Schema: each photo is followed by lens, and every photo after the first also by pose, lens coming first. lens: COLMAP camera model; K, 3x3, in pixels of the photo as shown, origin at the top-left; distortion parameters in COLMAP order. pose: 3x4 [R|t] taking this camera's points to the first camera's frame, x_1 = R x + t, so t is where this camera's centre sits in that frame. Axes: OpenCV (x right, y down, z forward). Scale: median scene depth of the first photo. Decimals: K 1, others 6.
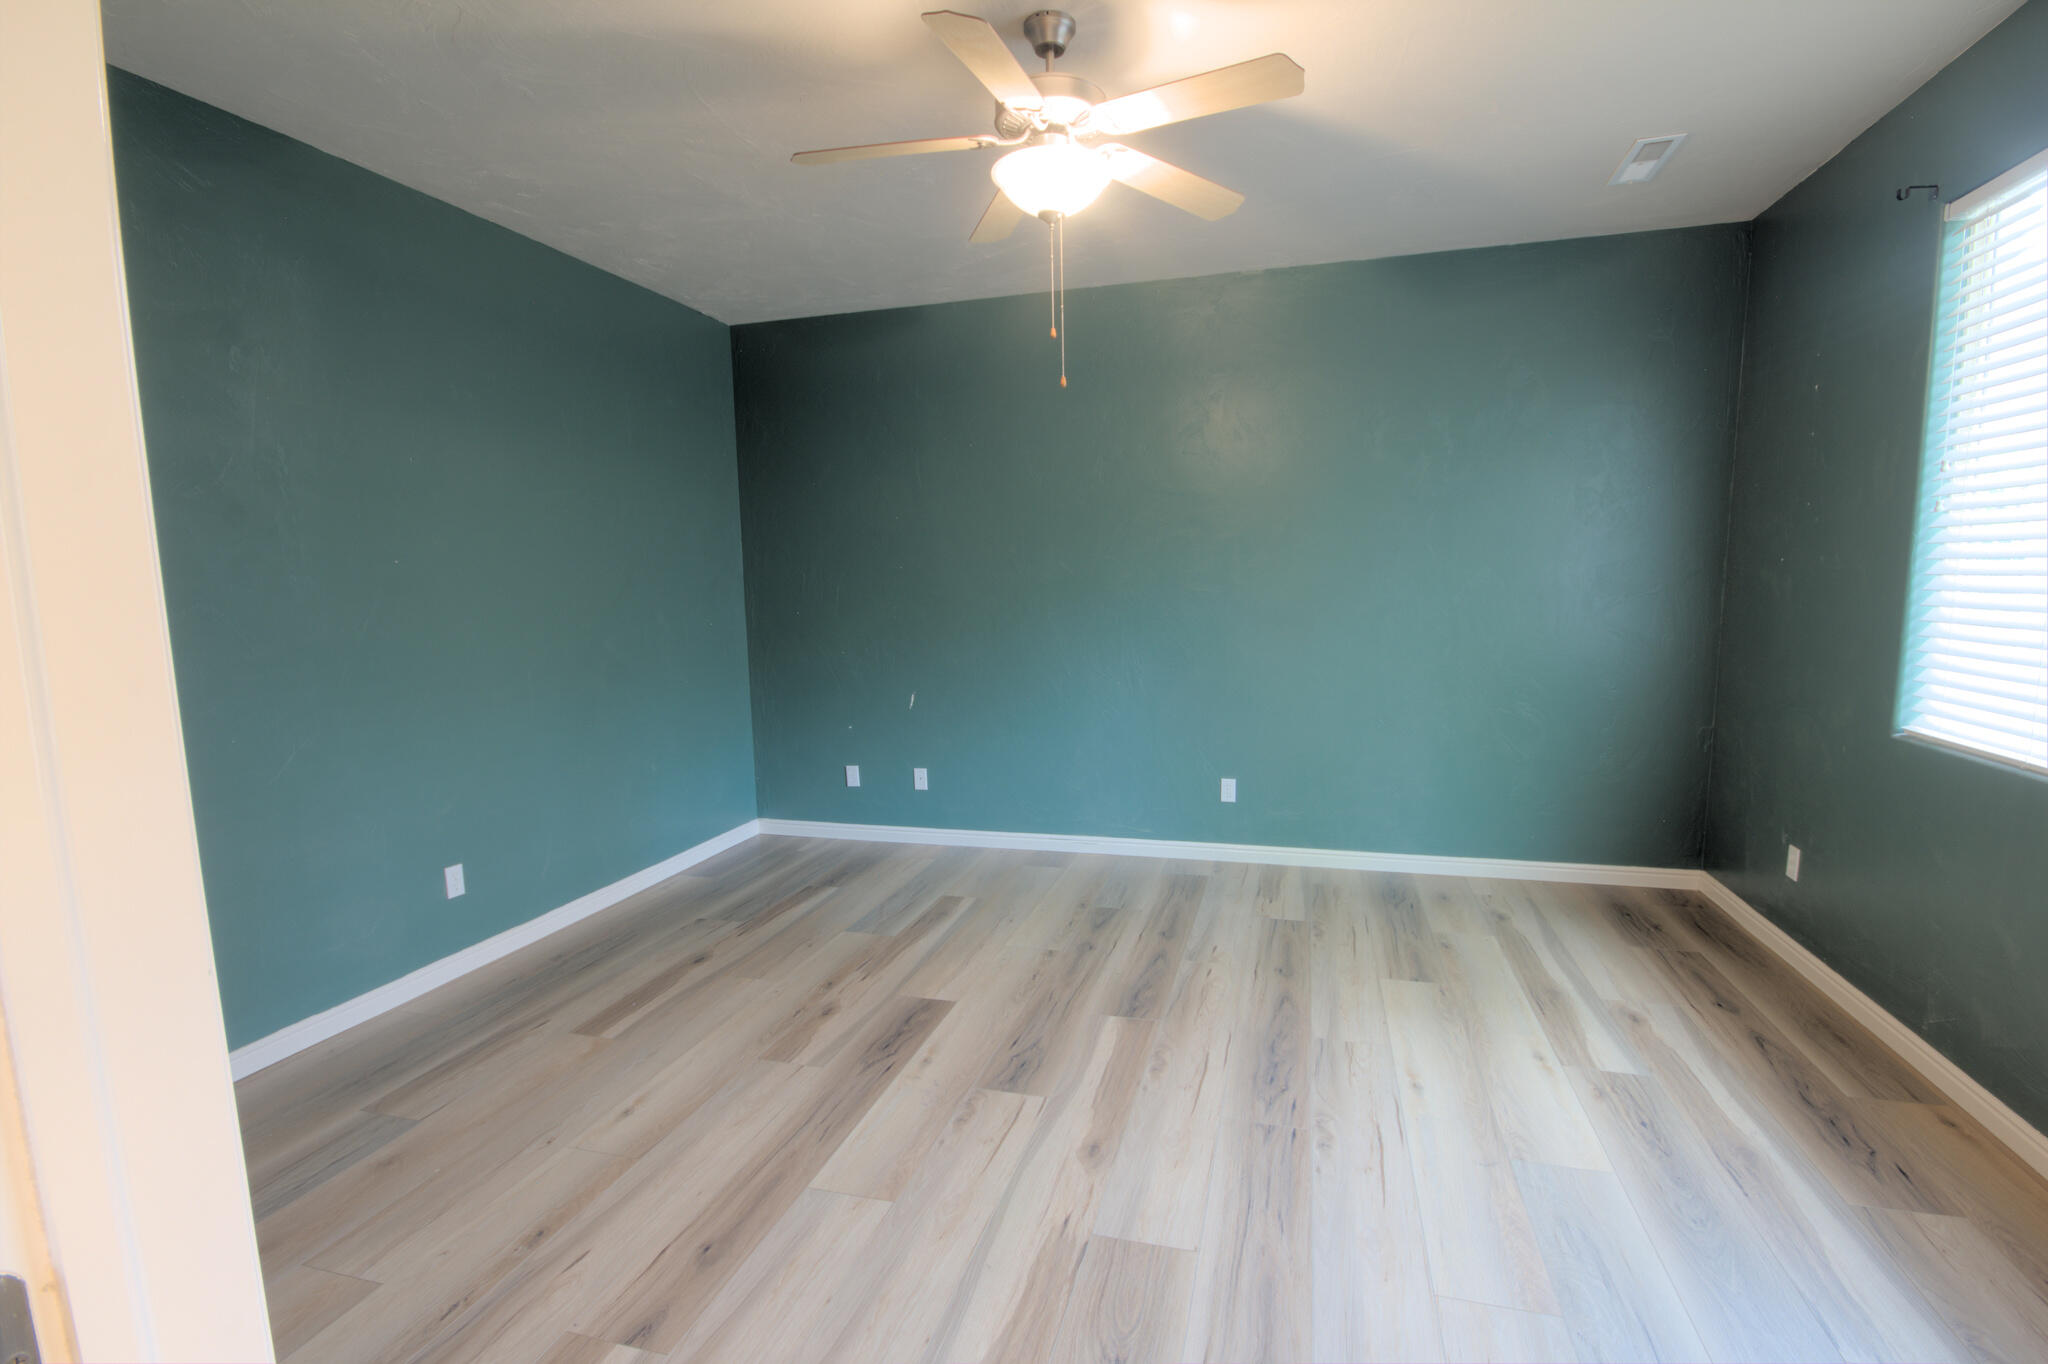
lens RADIAL K [[959.5, 0, 1039.2], [0, 959.5, 703.7], [0, 0, 1]] dist [0.001203, -0.000516]
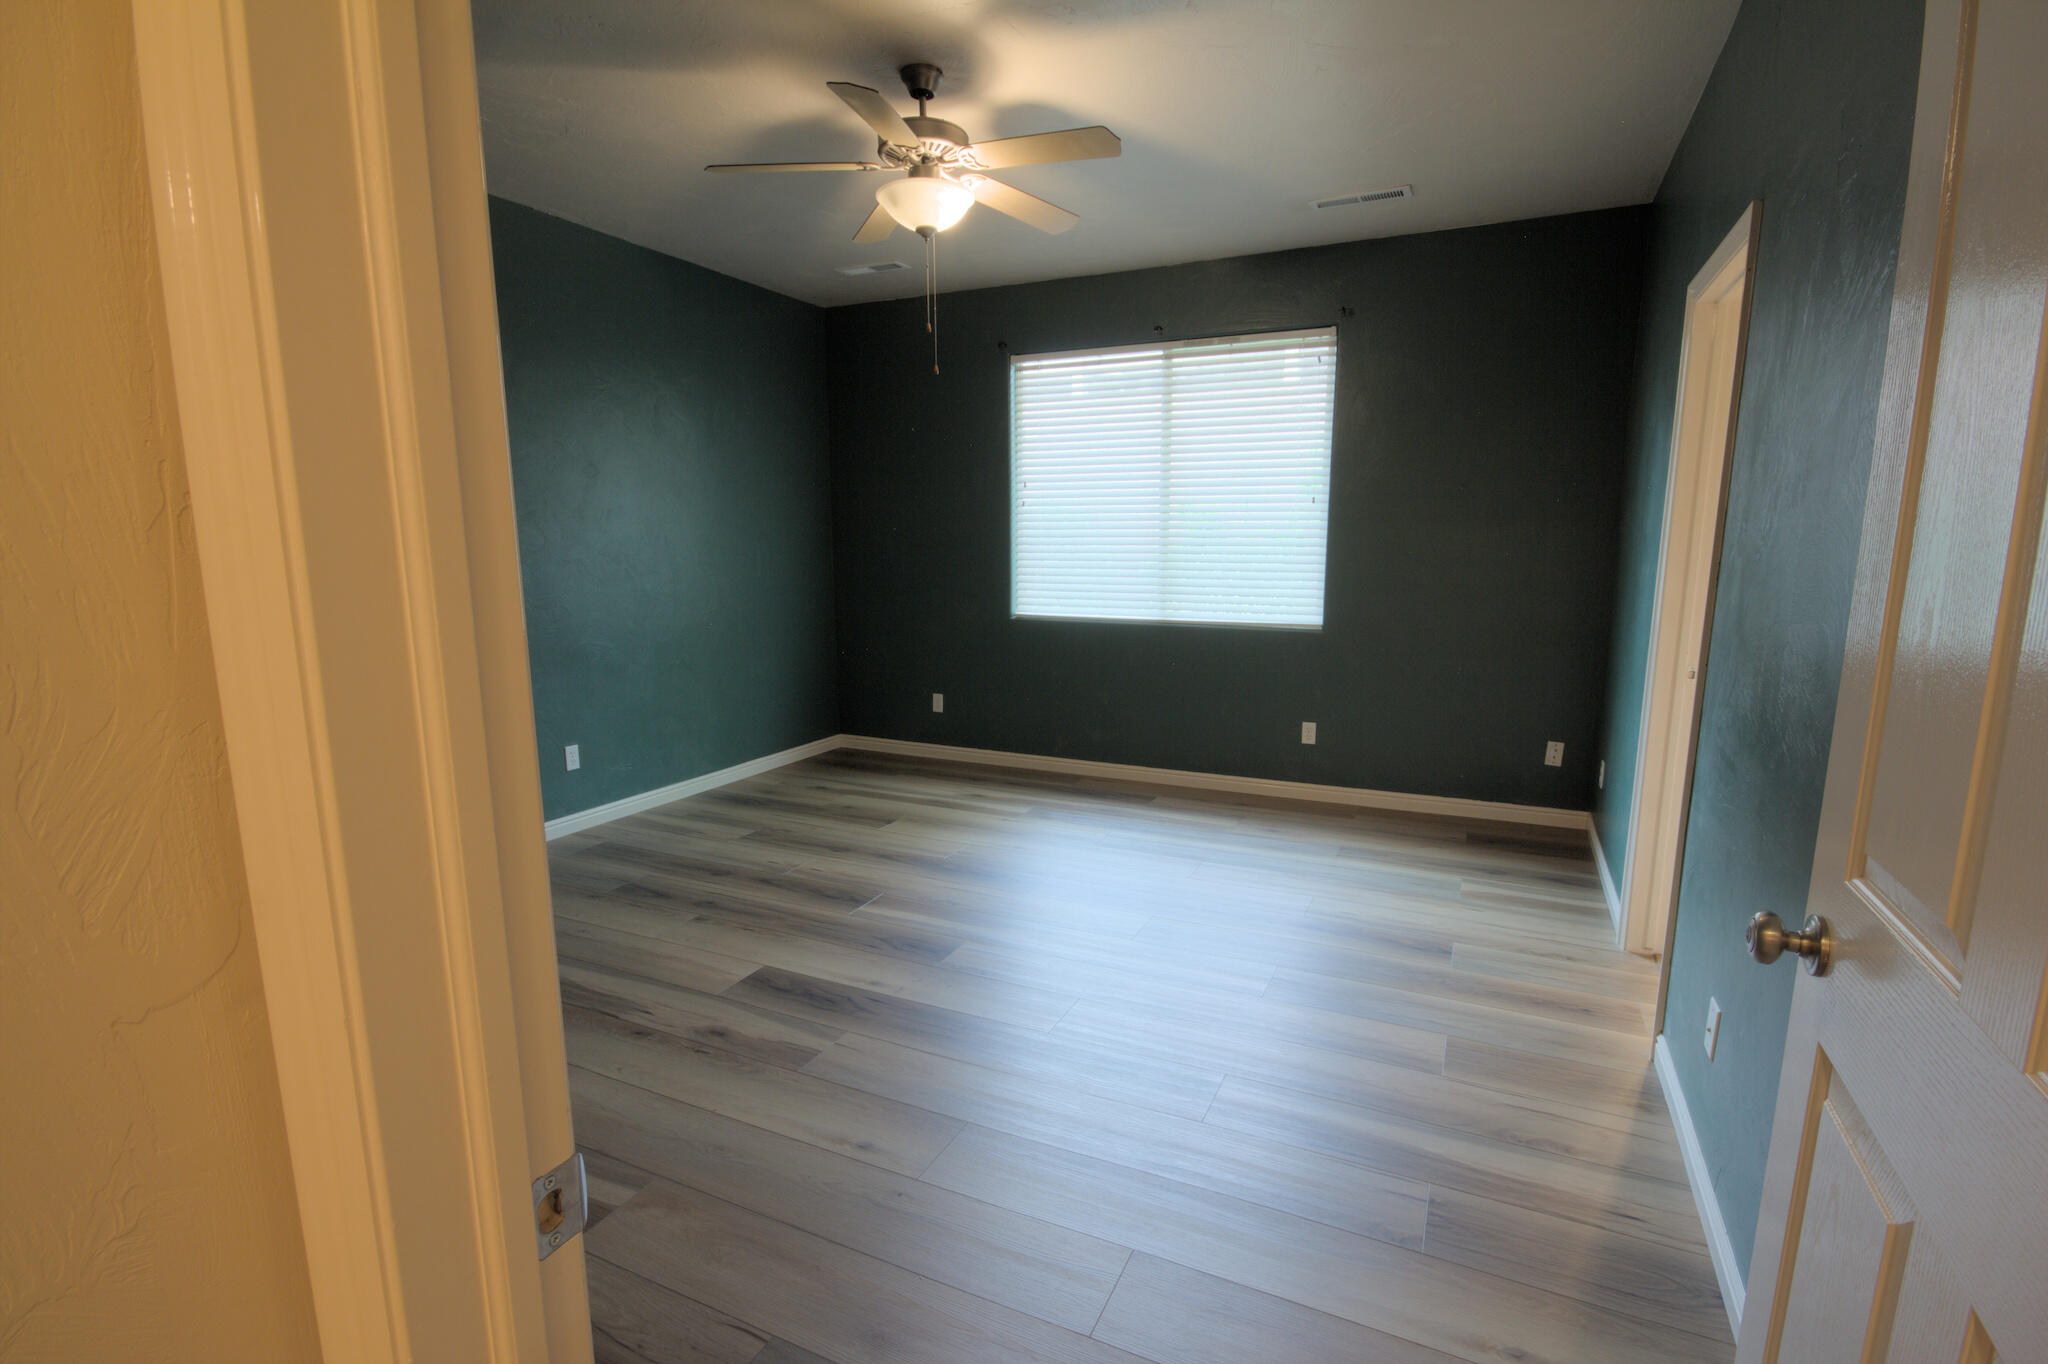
lens RADIAL K [[959.5, 0, 1039.2], [0, 959.5, 703.7], [0, 0, 1]] dist [0.001203, -0.000516]
pose [[0.163204, -0.150650, 0.975023, -0.828840], [0.126765, 0.983283, 0.130708, -0.036300], [-0.978415, 0.102267, 0.179573, 0.462161]]
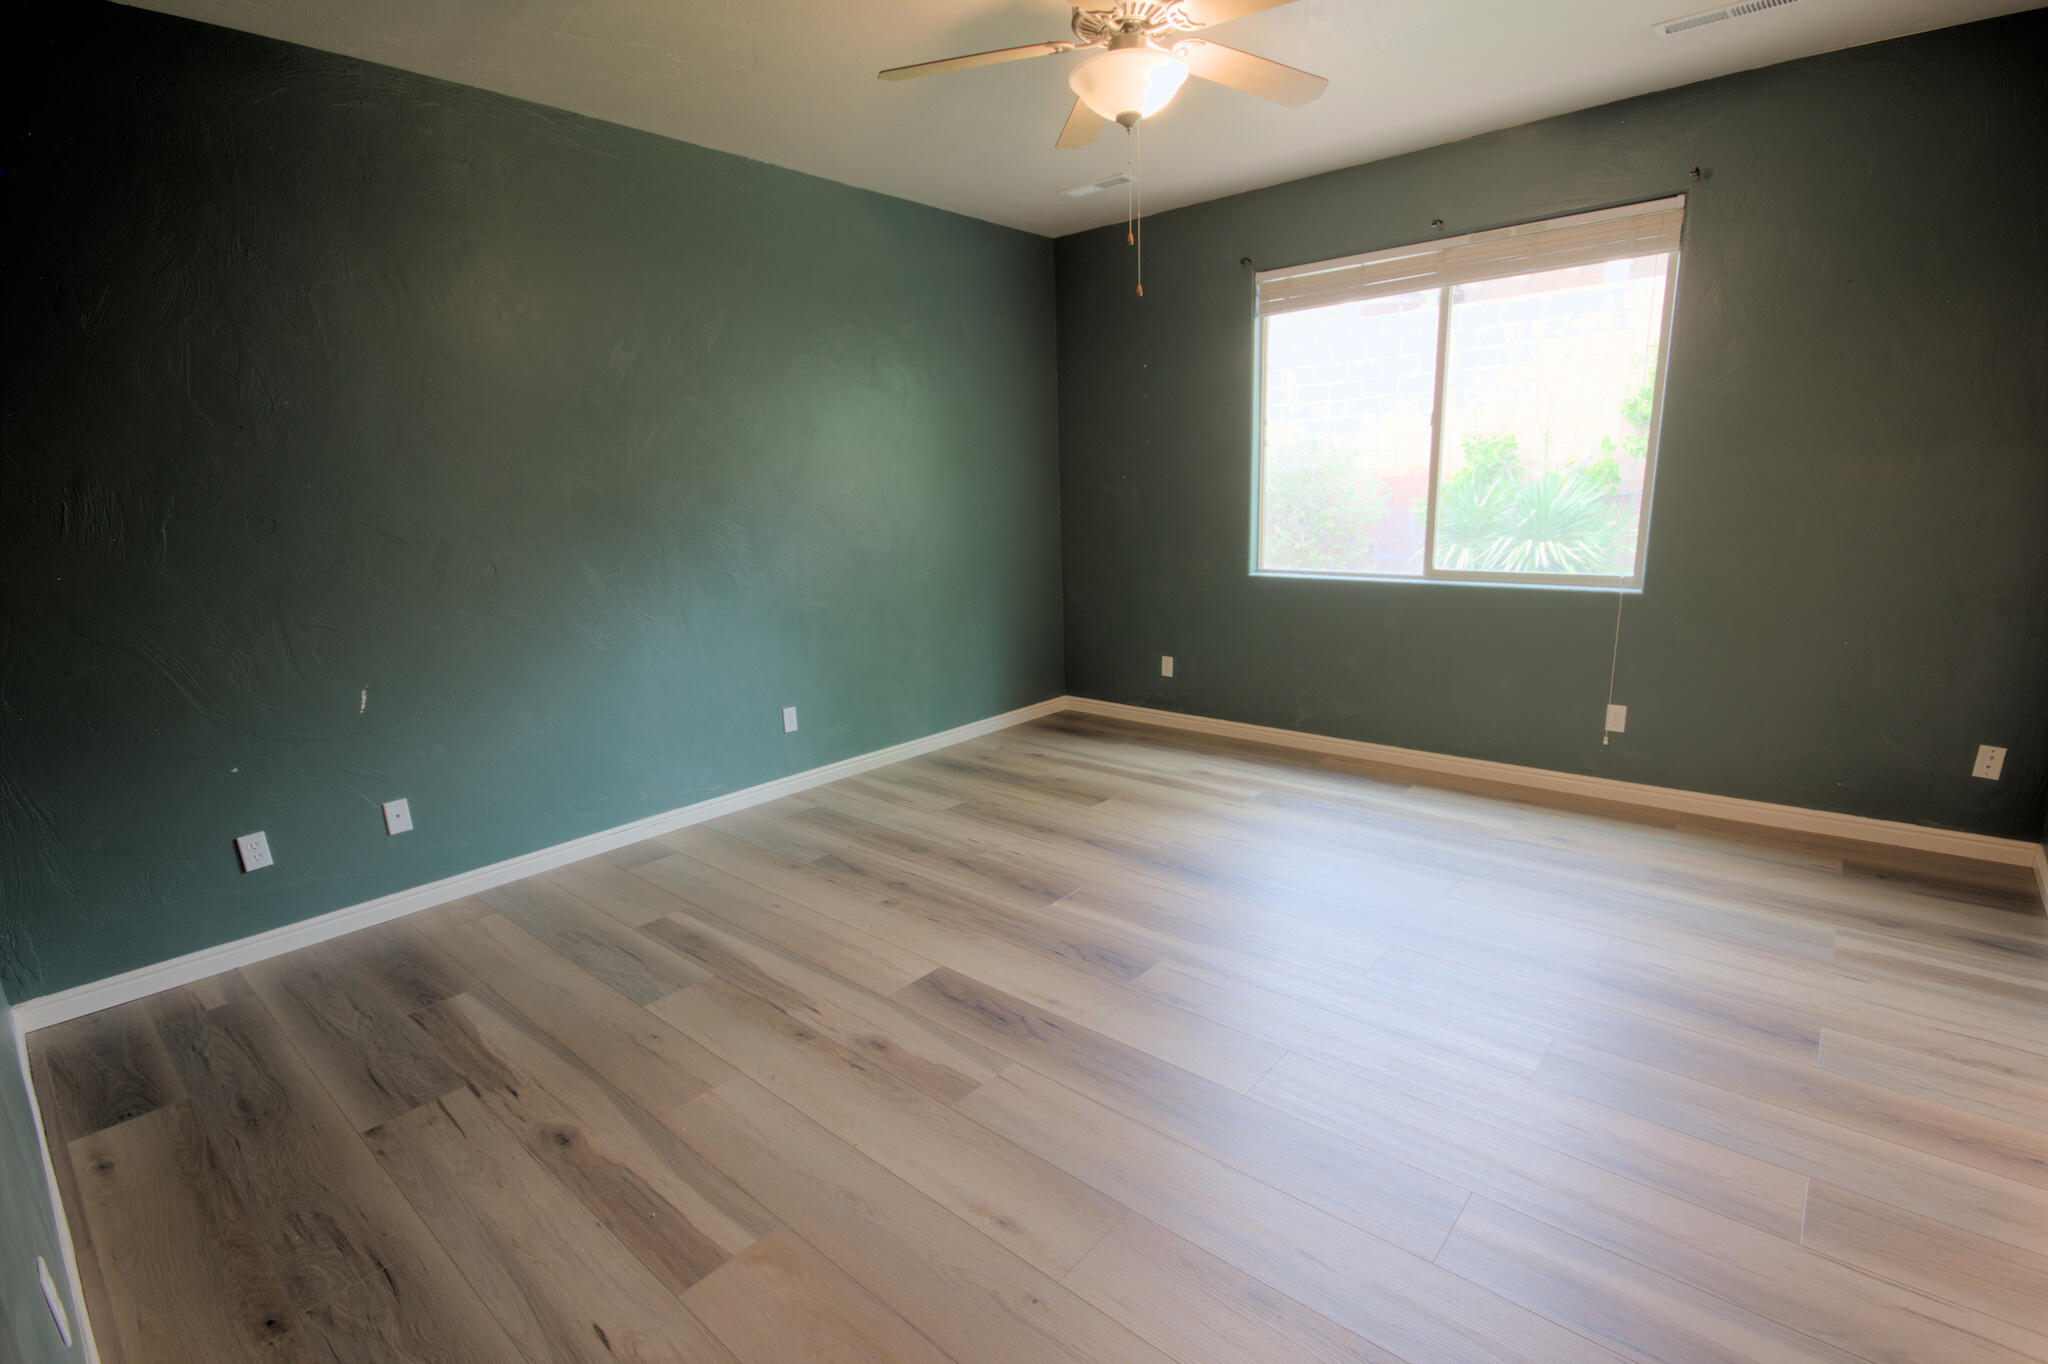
lens RADIAL K [[959.5, 0, 1039.2], [0, 959.5, 703.7], [0, 0, 1]] dist [0.001203, -0.000516]
pose [[0.418132, -0.197229, 0.886716, -0.695399], [0.140540, 0.978437, 0.151358, -0.045515], [-0.897449, 0.061331, 0.436835, 0.448588]]
